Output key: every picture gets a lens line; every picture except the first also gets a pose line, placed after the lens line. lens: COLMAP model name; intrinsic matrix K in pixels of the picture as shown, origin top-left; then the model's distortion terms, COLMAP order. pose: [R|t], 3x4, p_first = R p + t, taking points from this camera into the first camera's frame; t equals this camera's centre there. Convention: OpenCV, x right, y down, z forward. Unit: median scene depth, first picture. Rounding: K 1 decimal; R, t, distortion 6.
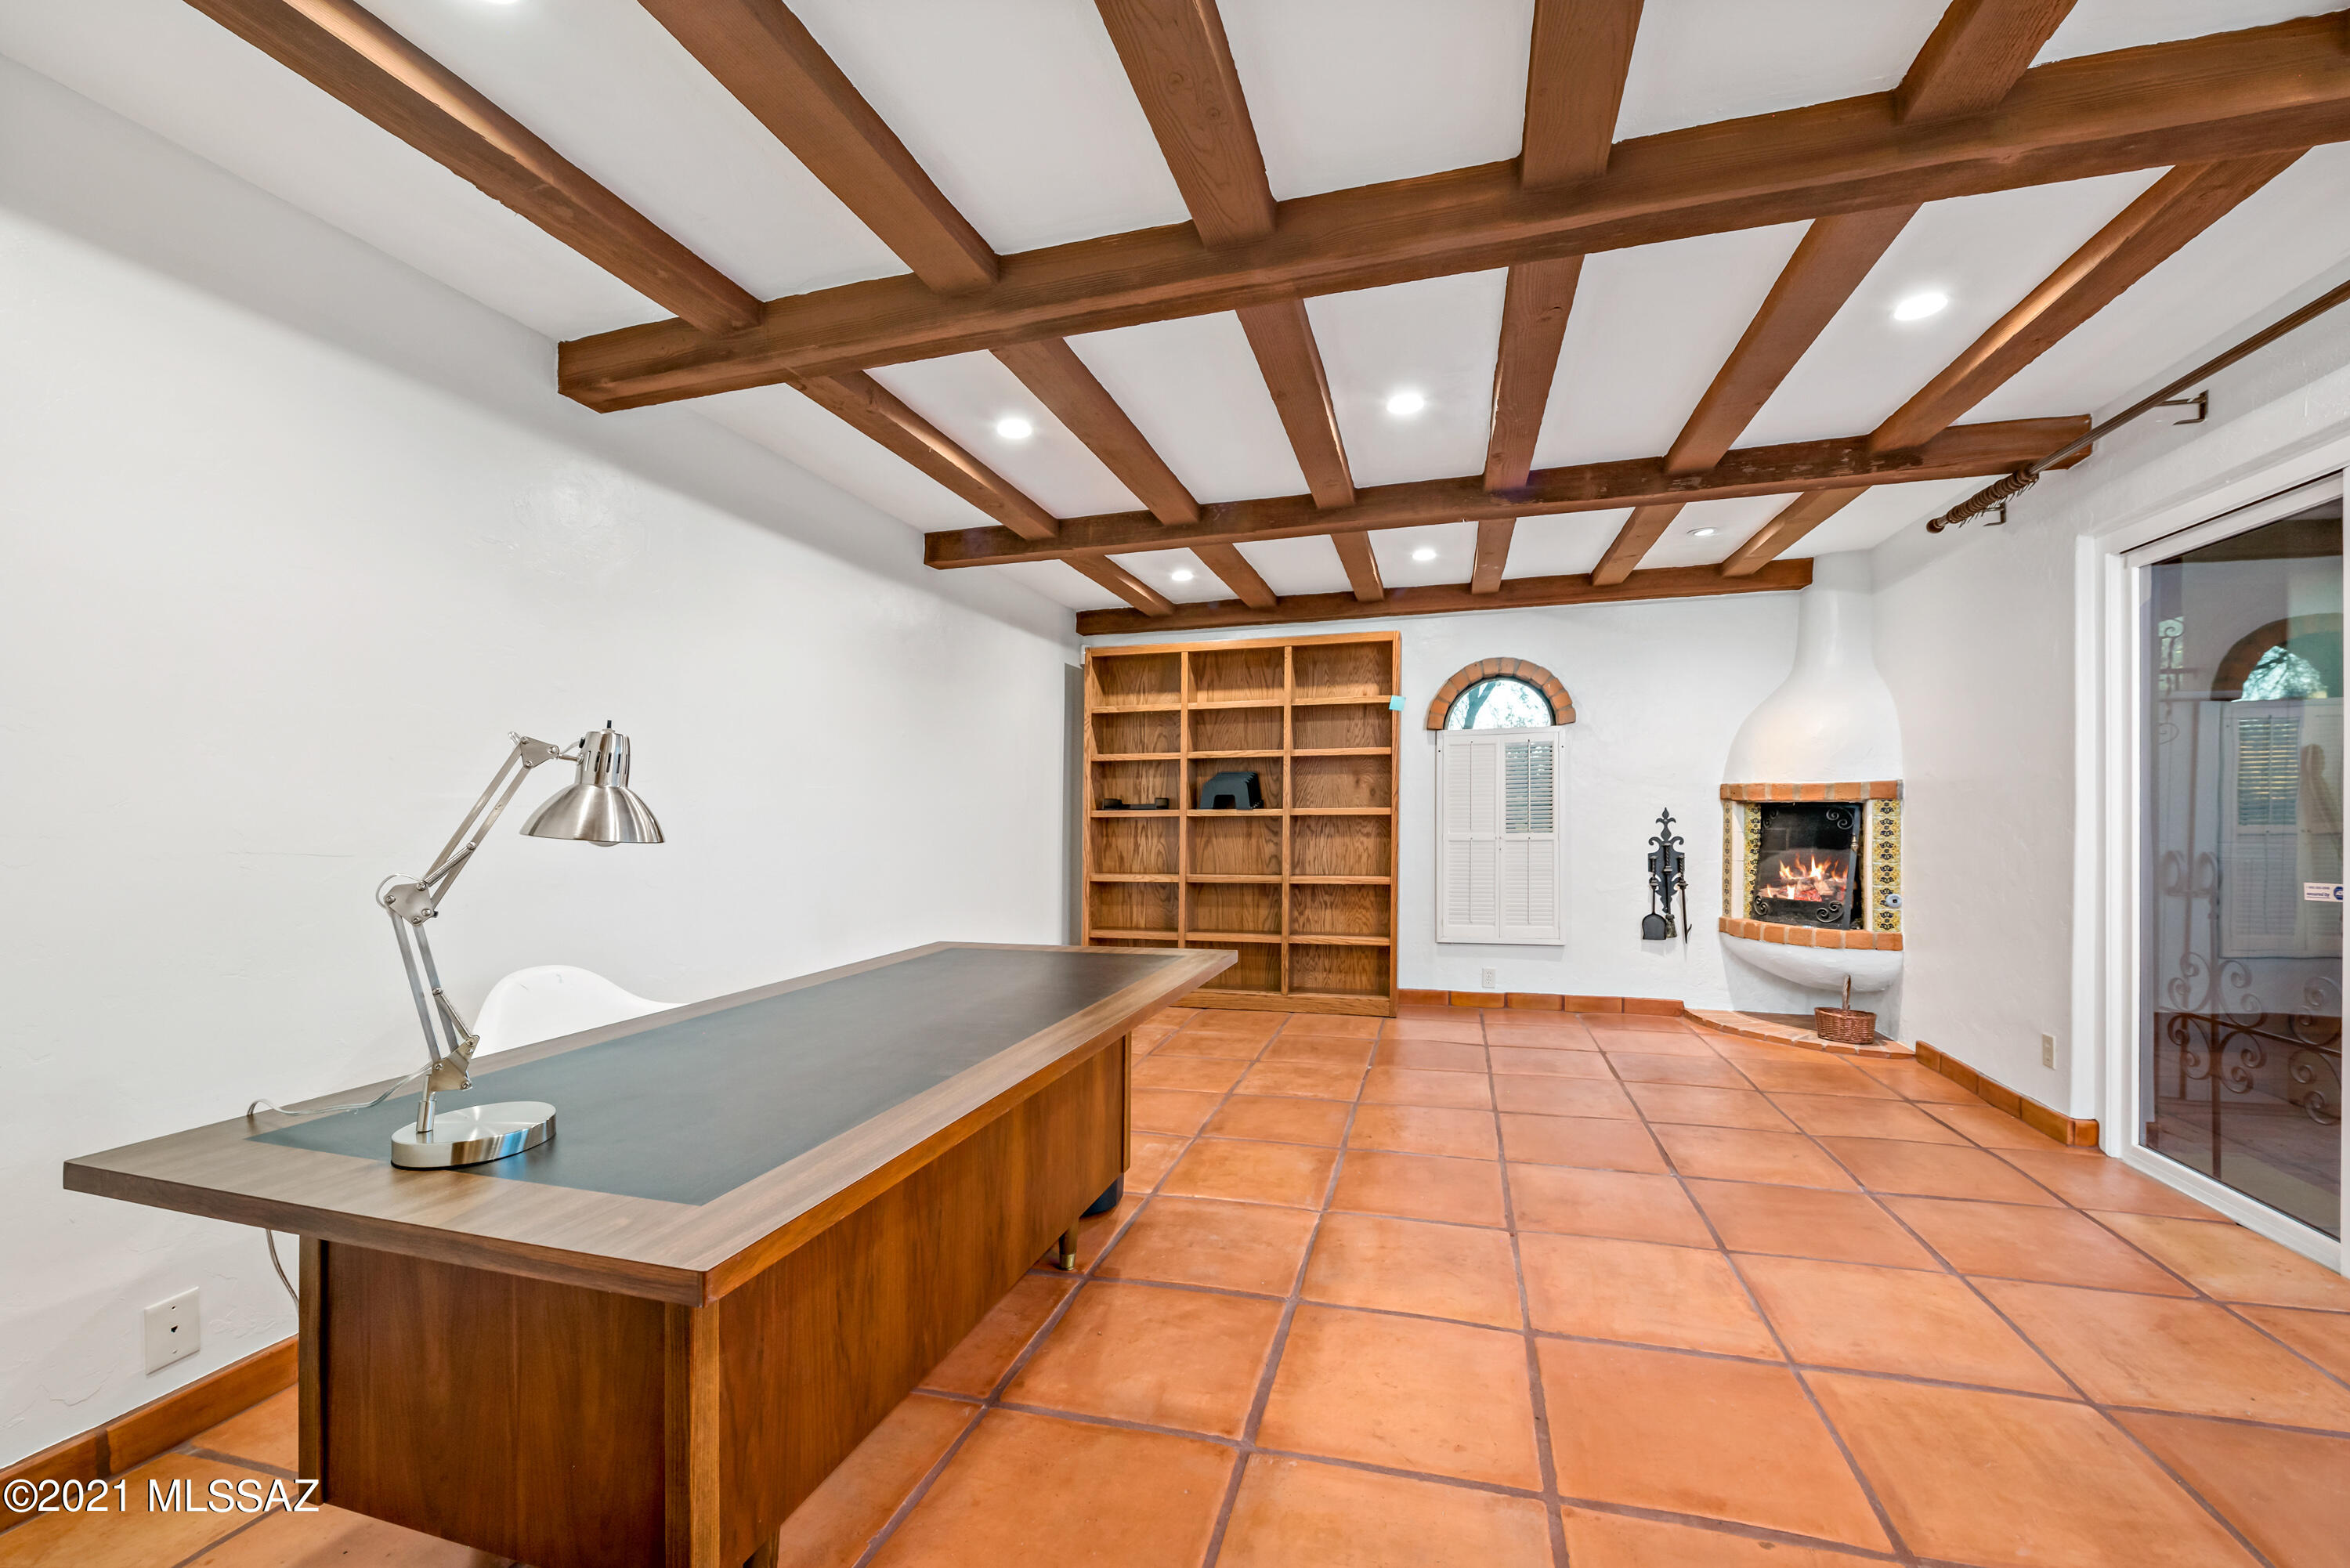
lens RADIAL K [[952.5, 0, 1170.3], [0, 952.5, 796.7], [0, 0, 1]] dist [-0.001738, -0.002345]
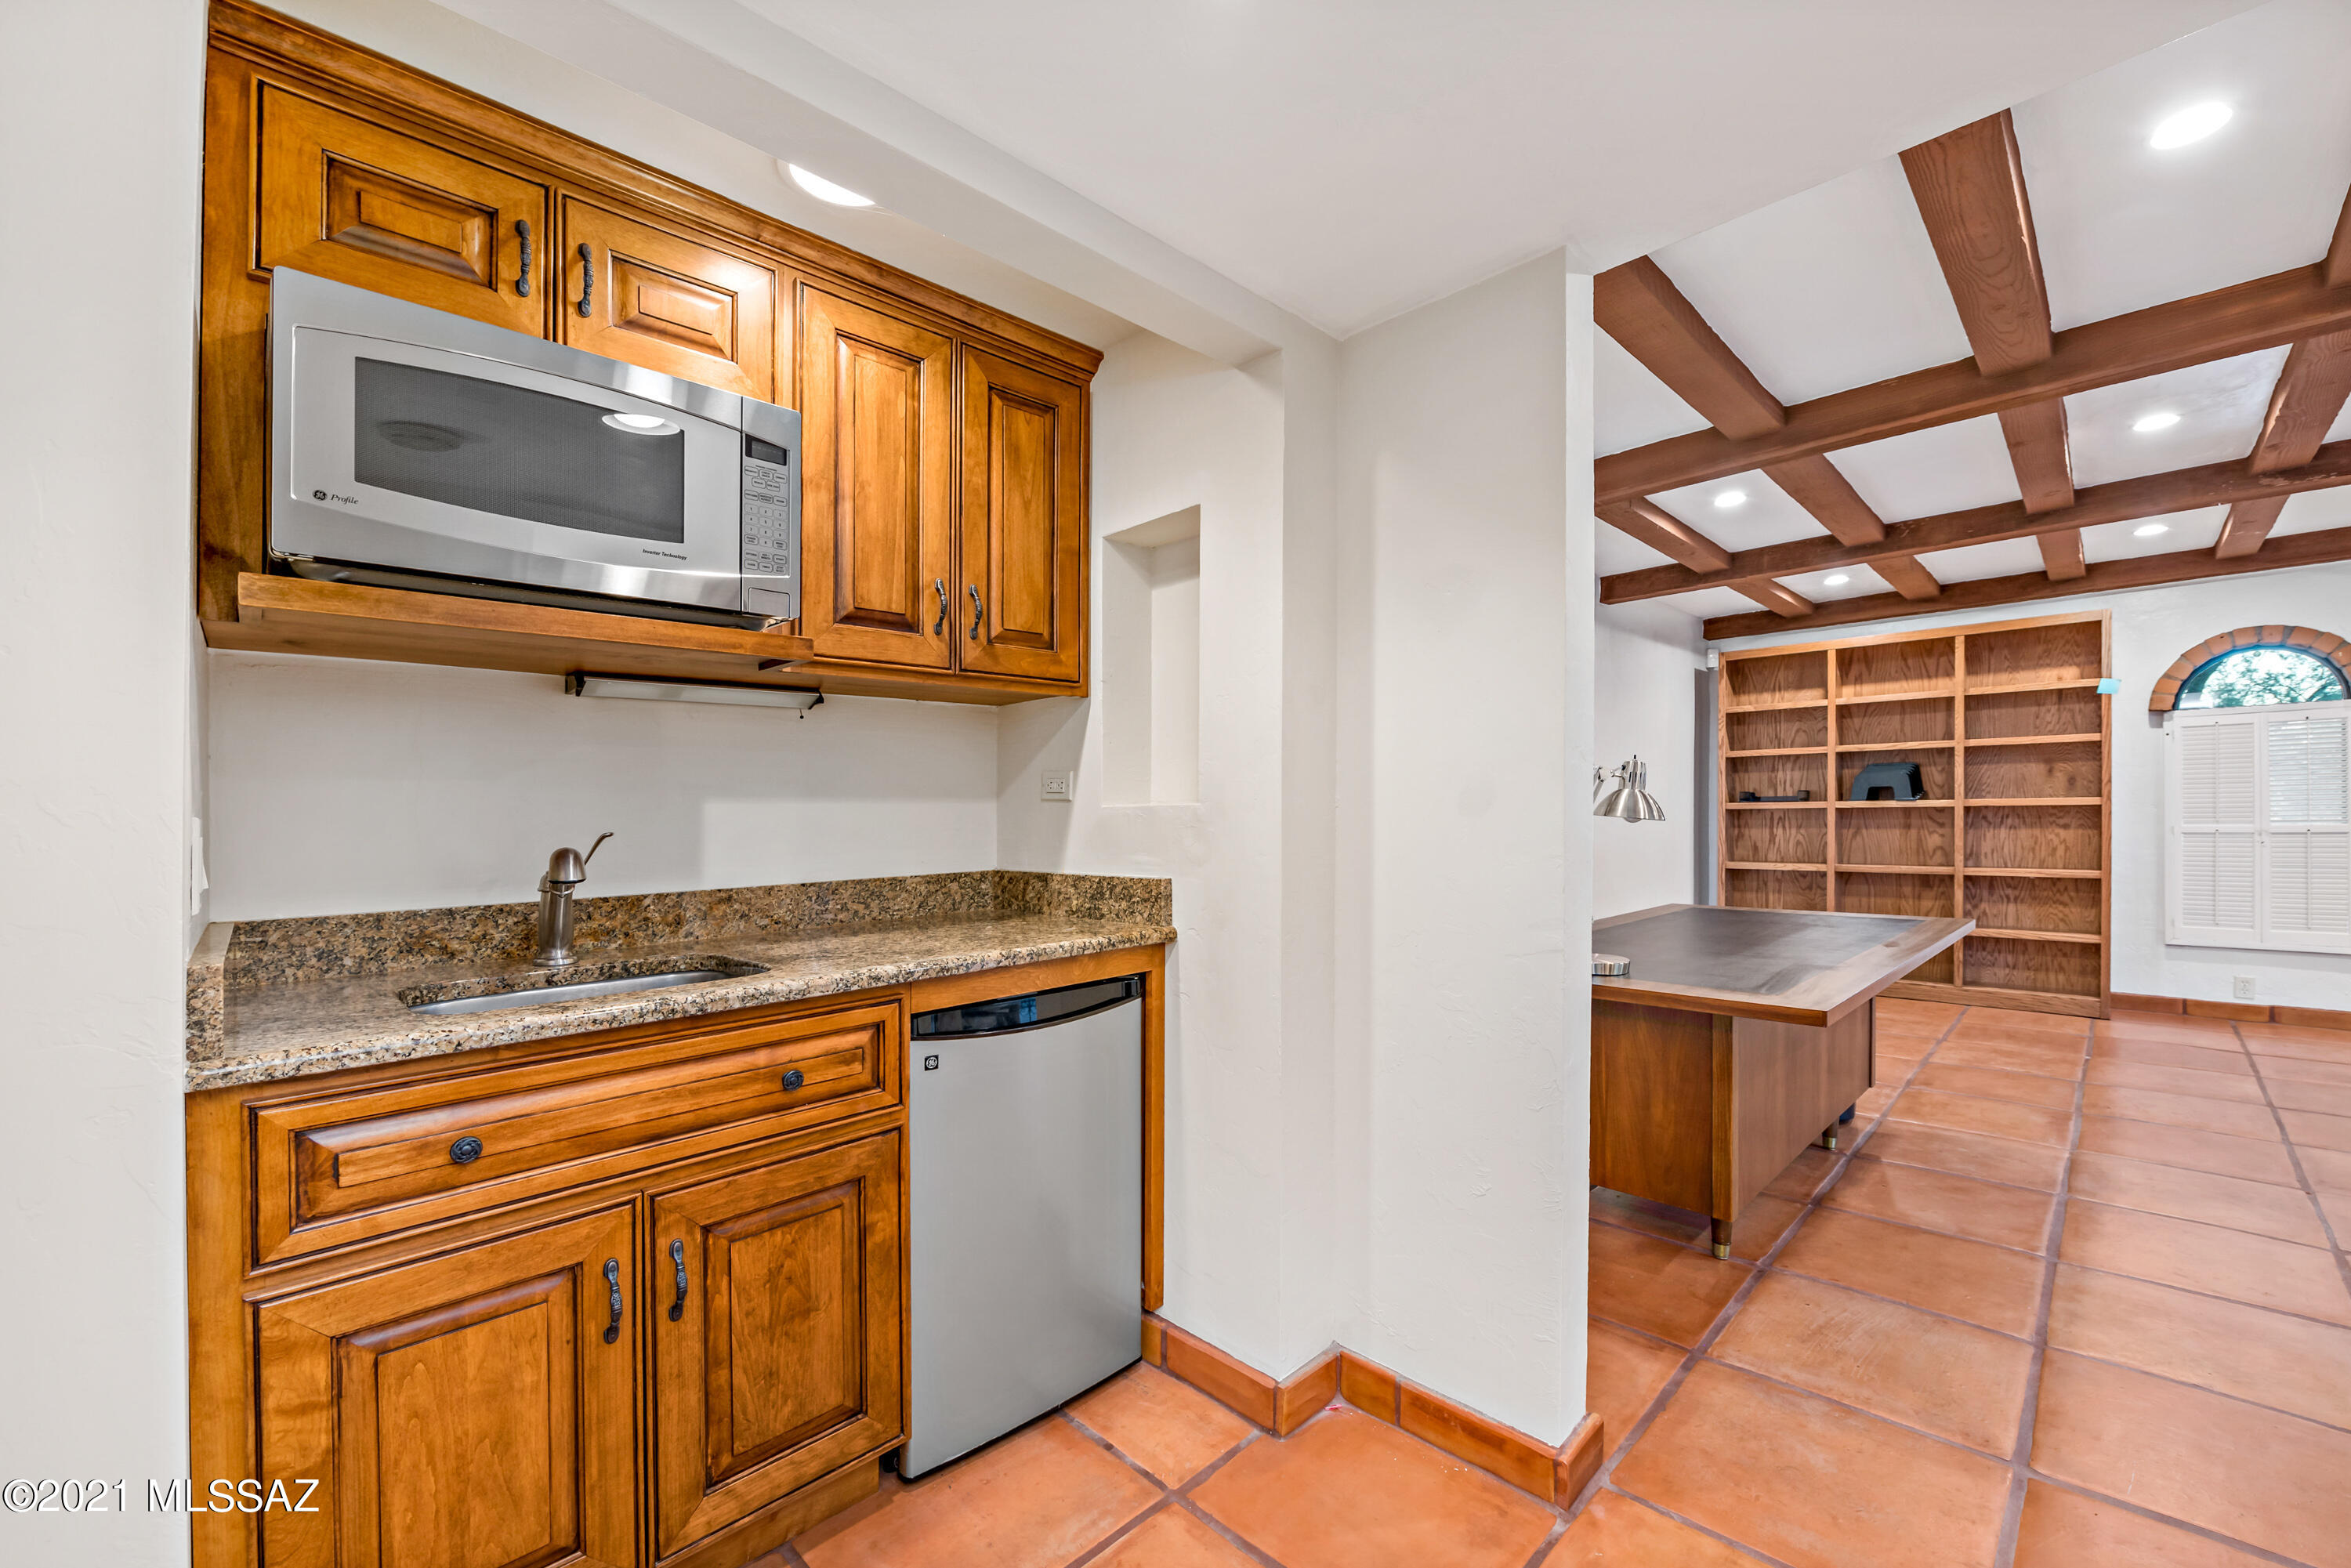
lens RADIAL K [[952.9, 0, 1180.4], [0, 952.9, 800.5], [0, 0, 1]] dist [-0.001738, -0.002345]
pose [[0.878108, -0.010447, -0.478348, -0.115909], [0.014448, 0.999885, 0.004685, -0.002834], [0.478244, -0.011025, 0.878158, -0.256442]]
